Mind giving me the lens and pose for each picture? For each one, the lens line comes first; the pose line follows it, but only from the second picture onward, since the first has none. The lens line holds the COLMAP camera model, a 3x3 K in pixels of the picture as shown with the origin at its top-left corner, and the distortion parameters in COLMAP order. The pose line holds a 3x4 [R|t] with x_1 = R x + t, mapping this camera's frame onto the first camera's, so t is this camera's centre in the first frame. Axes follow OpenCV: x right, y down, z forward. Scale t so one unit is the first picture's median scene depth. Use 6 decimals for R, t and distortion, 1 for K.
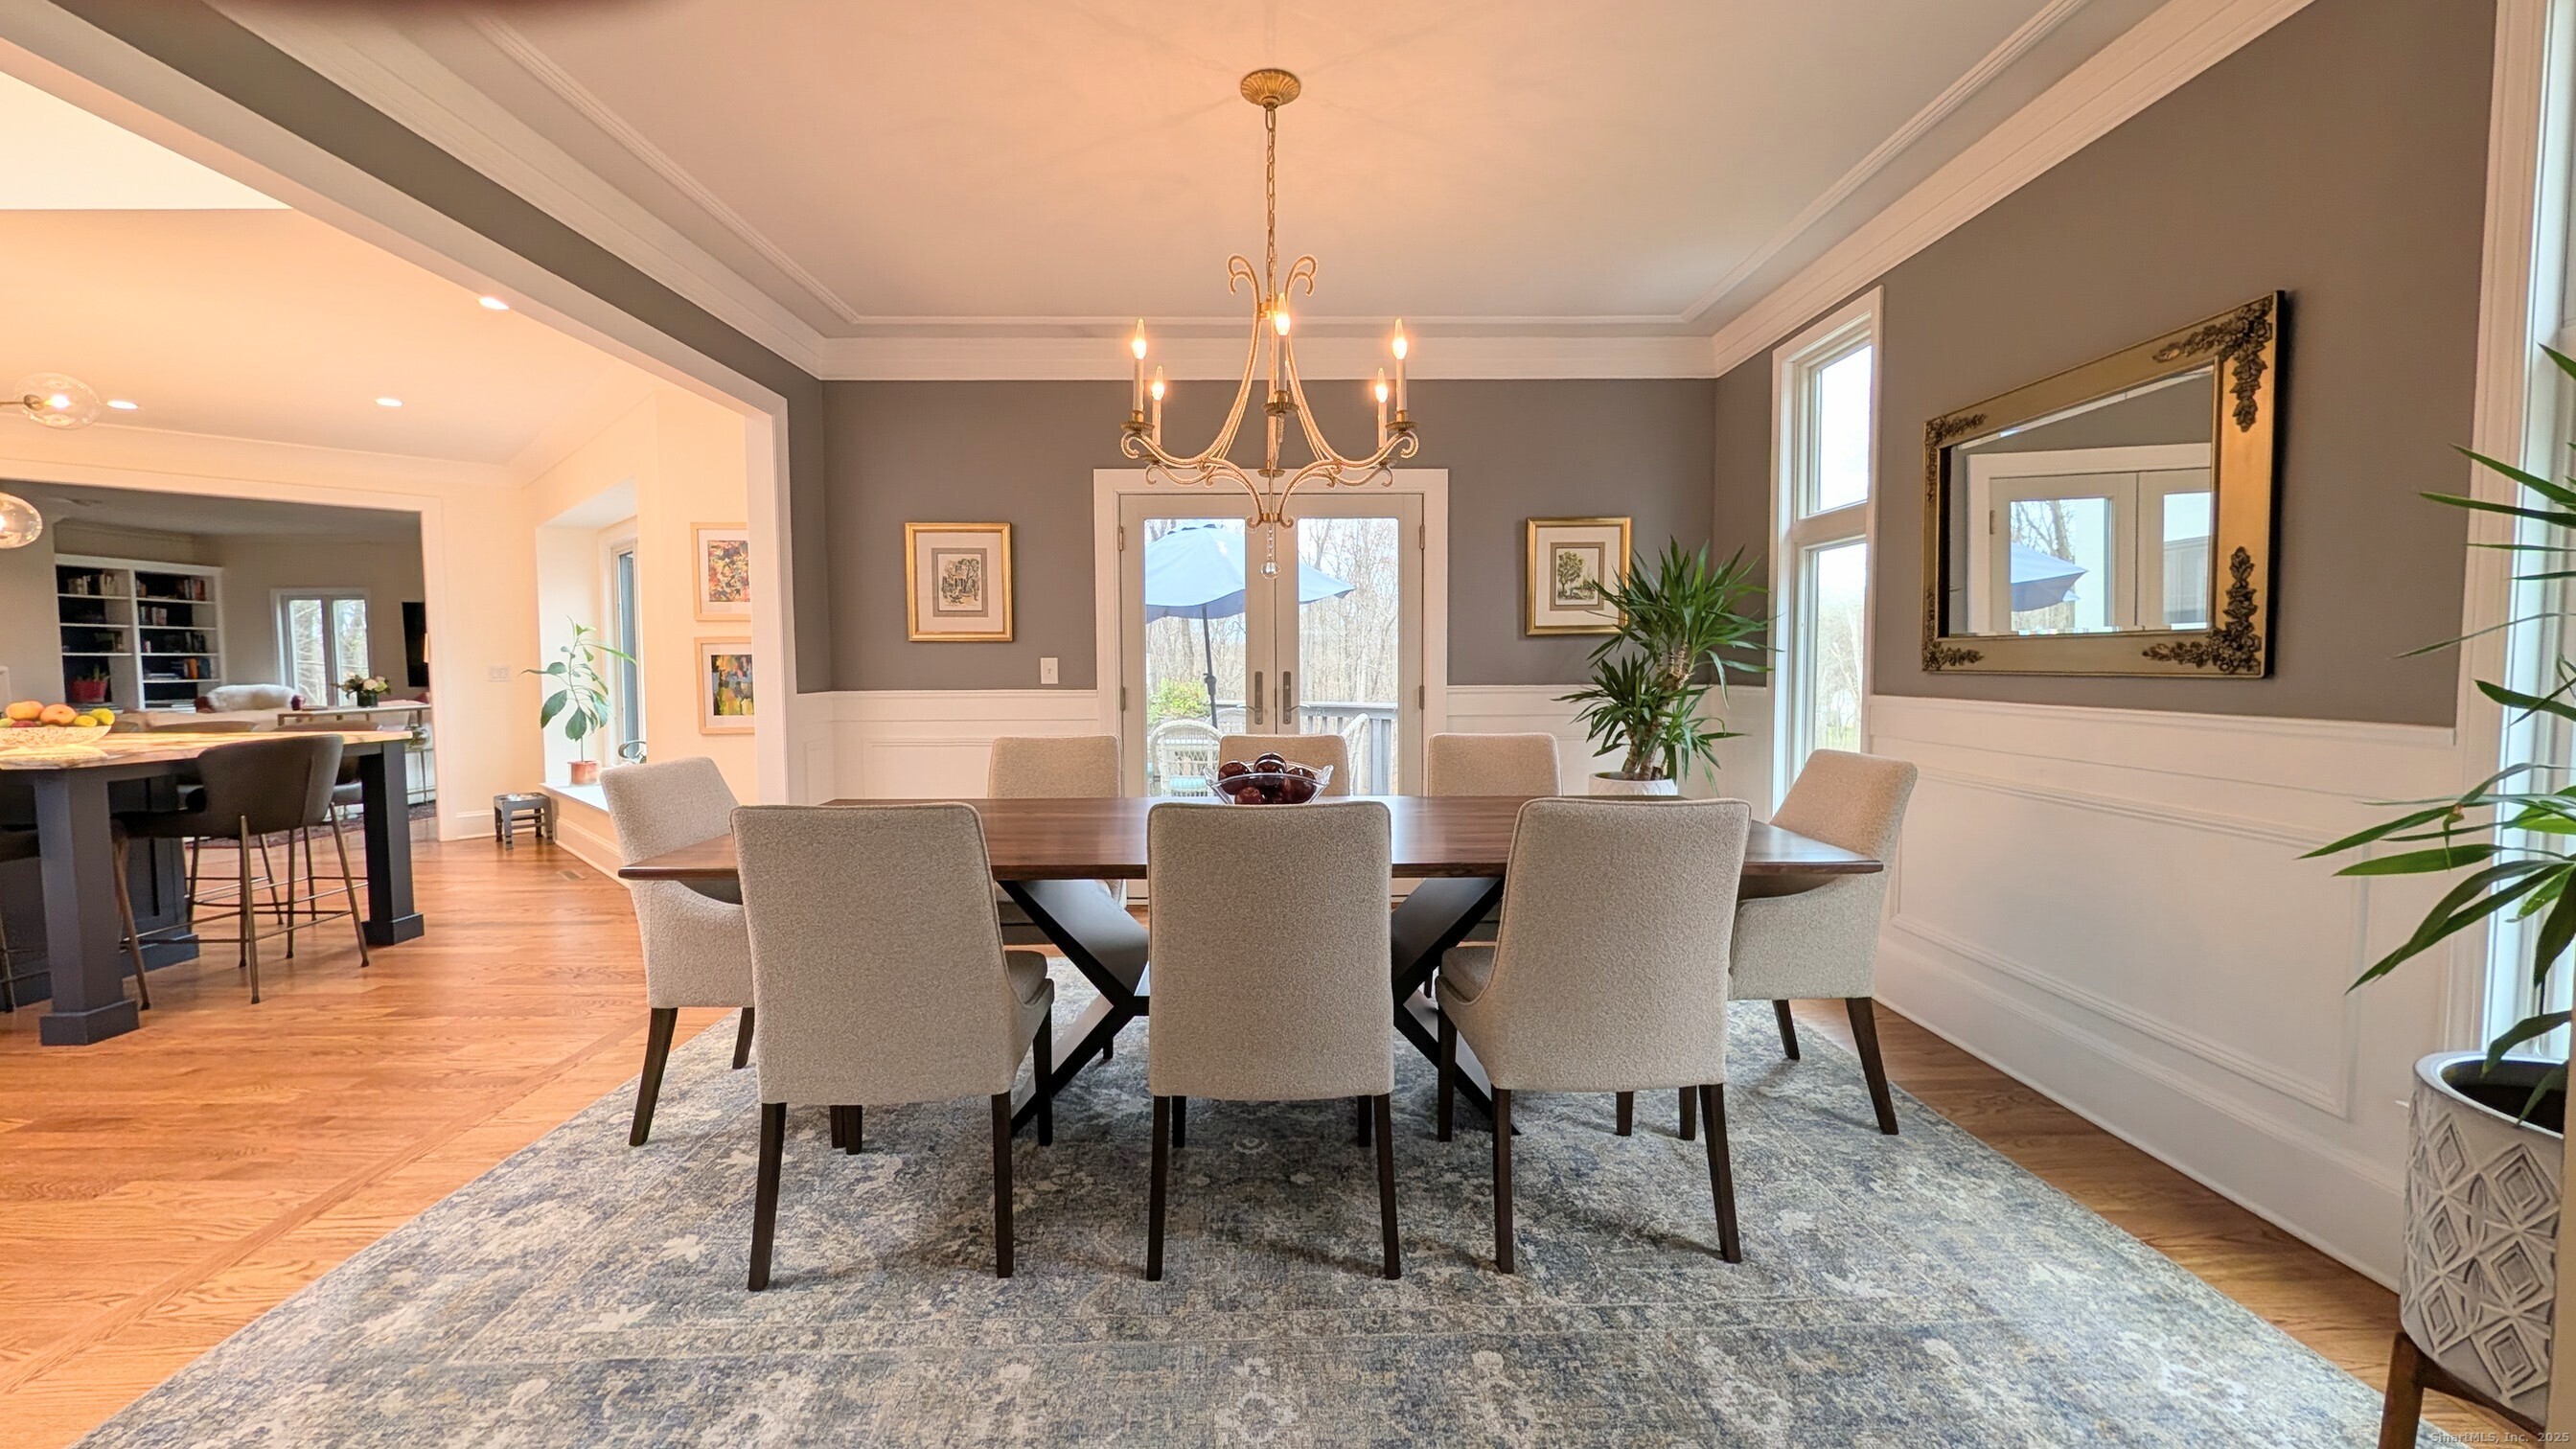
lens RADIAL K [[981.8, 0, 1277.8], [0, 981.8, 714.6], [0, 0, 1]] dist [-0.000445, 0.000241]
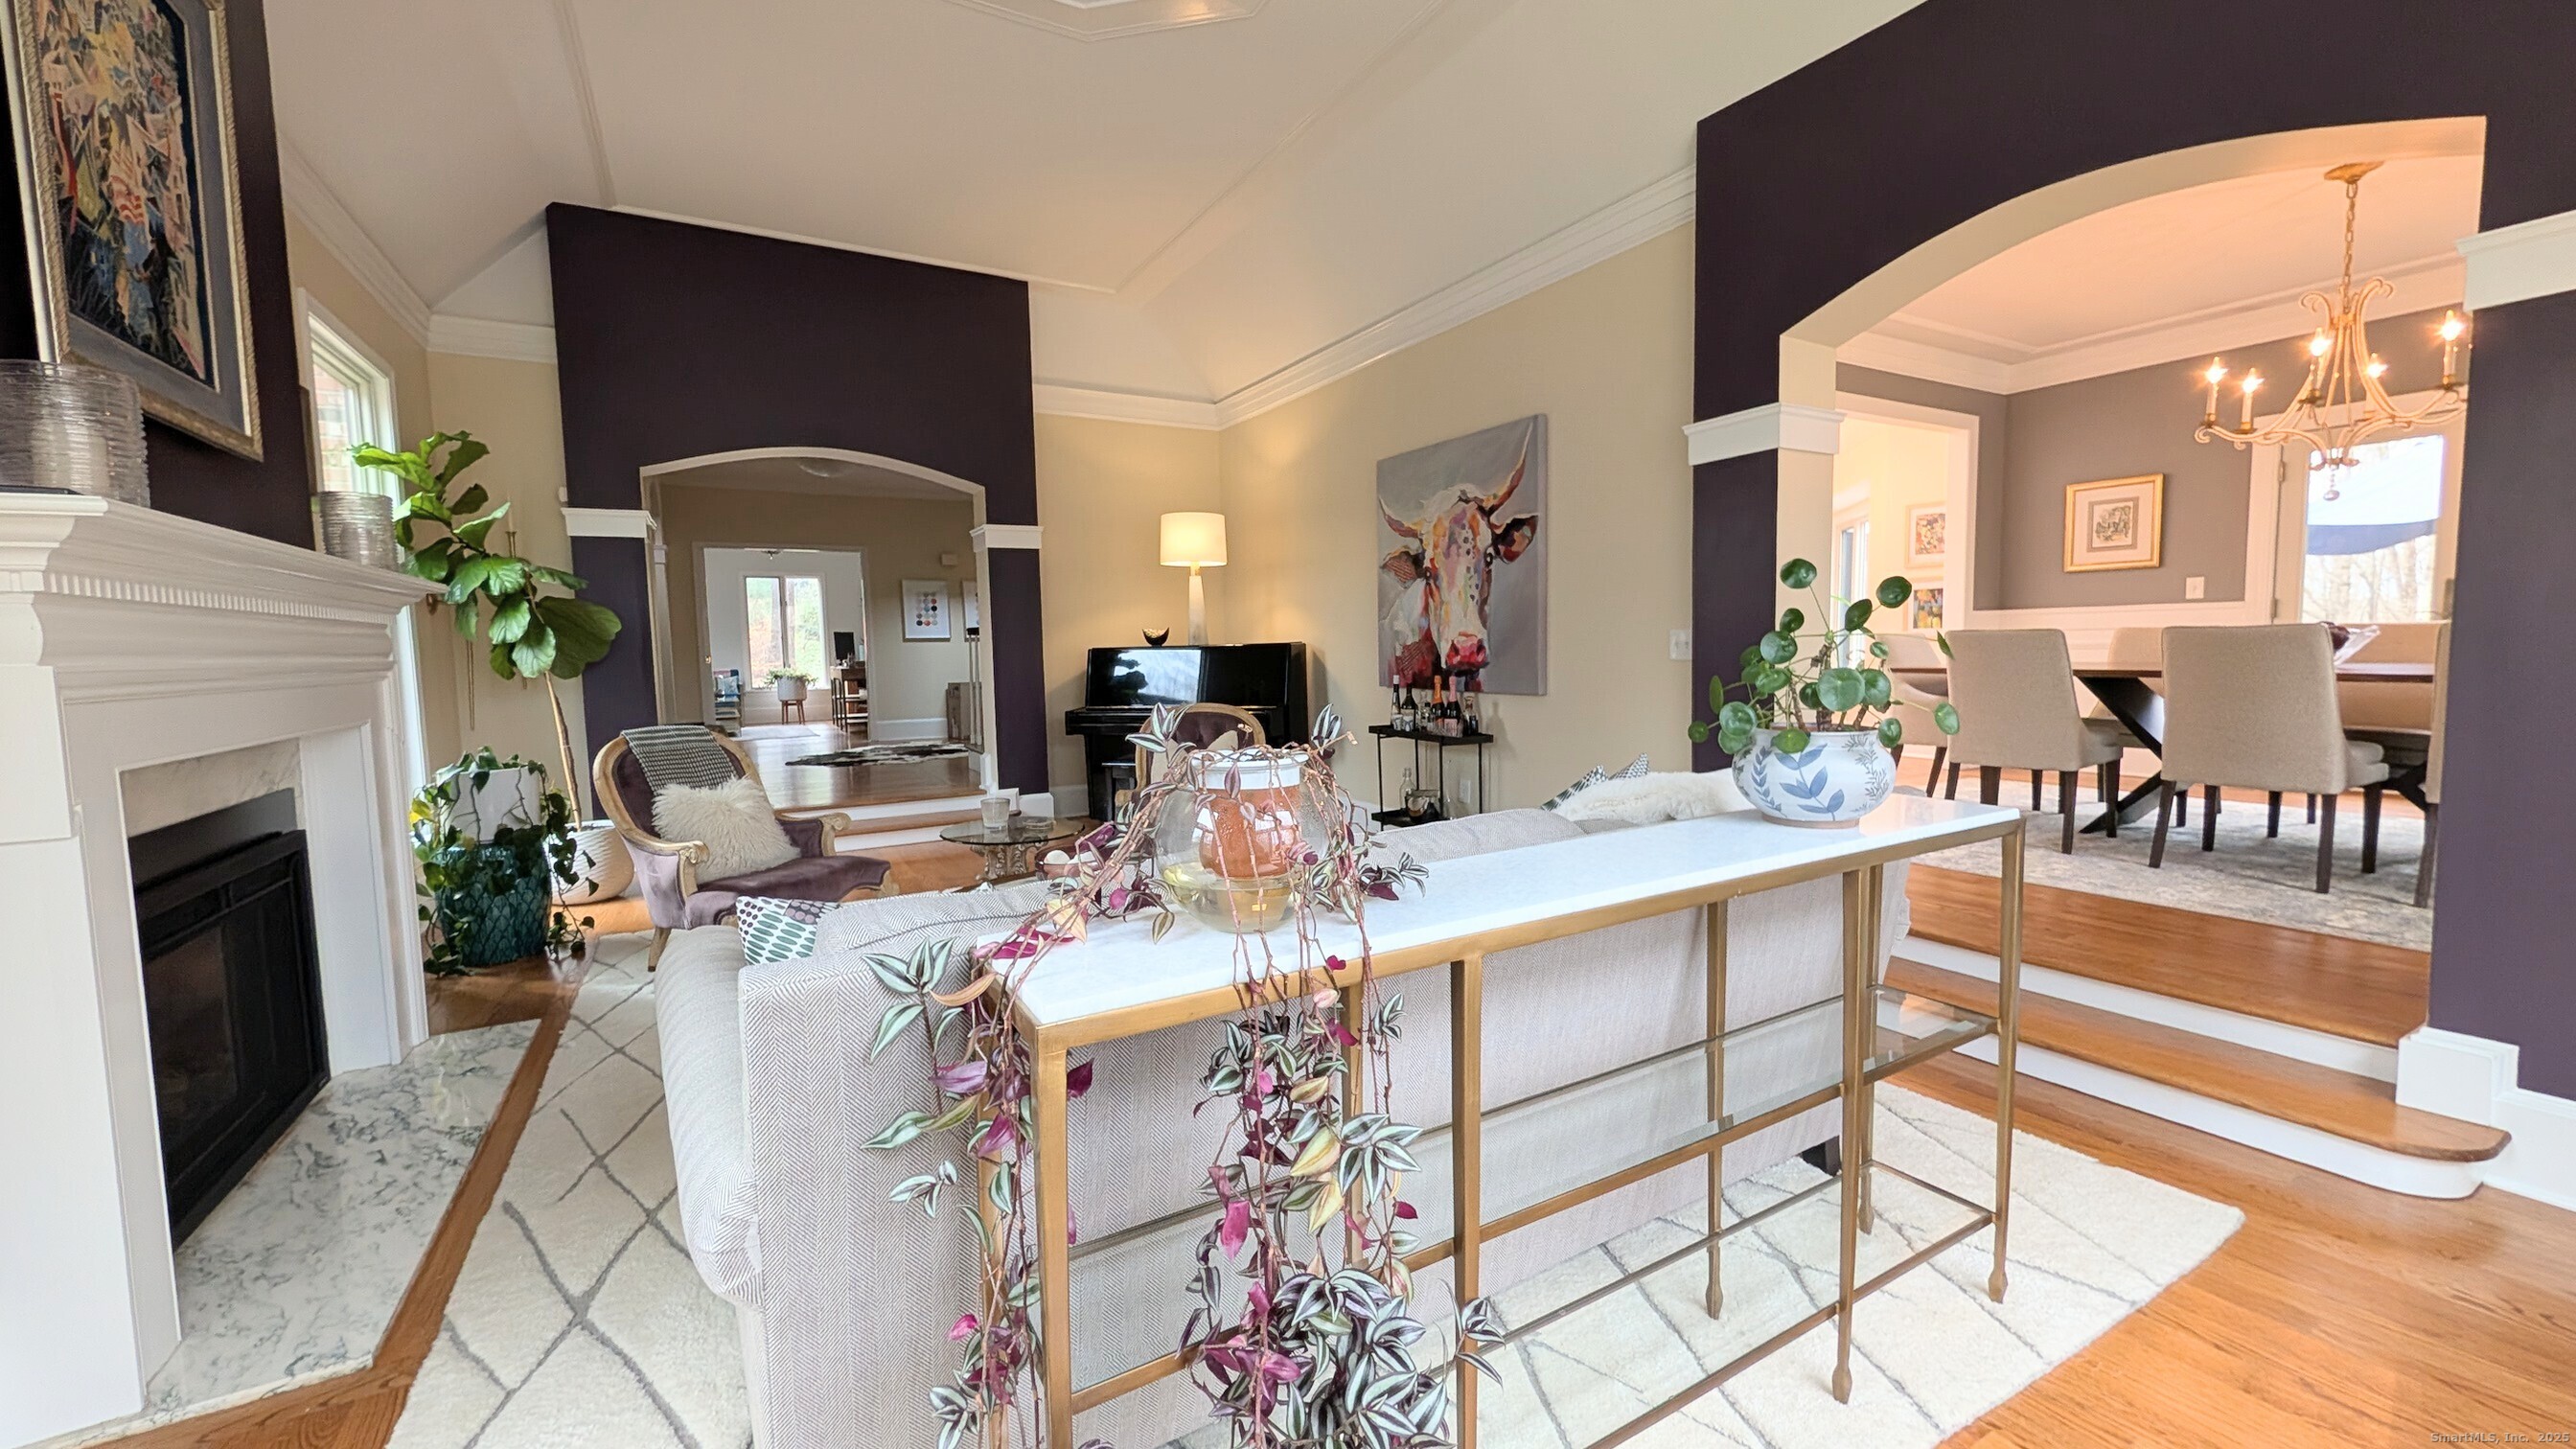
lens RADIAL K [[981.8, 0, 1279.1], [0, 981.8, 723.6], [0, 0, 1]] dist [-0.000445, 0.000241]
pose [[0.482891, 0.066604, -0.873144, 0.316953], [-0.027699, 0.997766, 0.060791, 0.086597], [0.875242, -0.005171, 0.483657, -0.648816]]
